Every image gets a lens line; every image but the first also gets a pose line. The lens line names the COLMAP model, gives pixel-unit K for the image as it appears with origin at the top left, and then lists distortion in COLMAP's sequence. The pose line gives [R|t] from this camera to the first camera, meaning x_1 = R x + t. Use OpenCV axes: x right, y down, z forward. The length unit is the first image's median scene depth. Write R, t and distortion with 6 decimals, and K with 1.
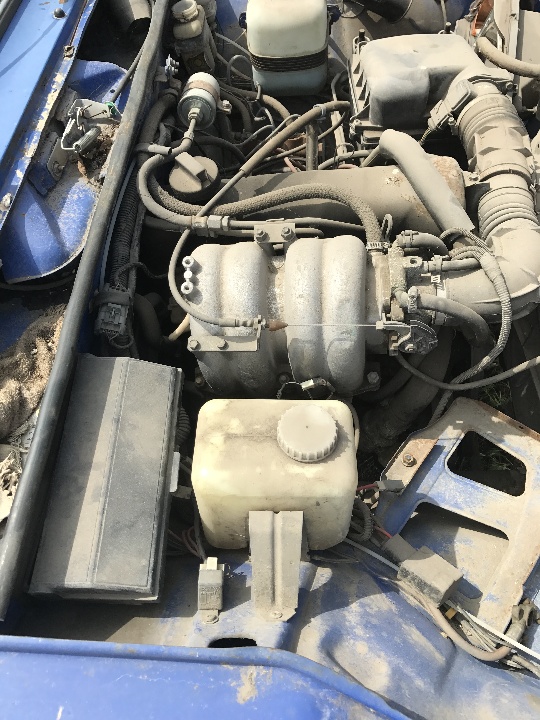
lens RADIAL K [[589.0, 0, 272.0], [0, 589.0, 361.8], [0, 0, 1]] dist [0.016163, -0.039923]
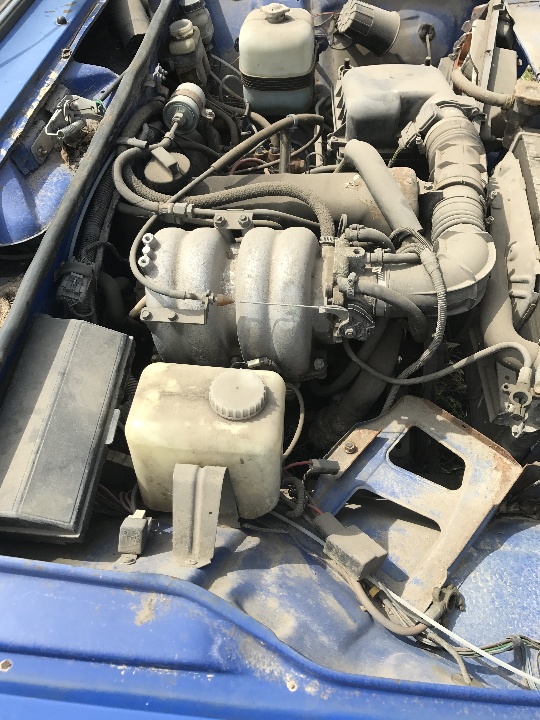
lens RADIAL K [[589.0, 0, 267.6], [0, 589.0, 358.9], [0, 0, 1]] dist [0.016163, -0.039923]
pose [[0.997499, 0.068414, -0.017758, 0.102837], [-0.069490, 0.995166, -0.069401, 0.101616], [0.012924, 0.070461, 0.997431, -0.050106]]
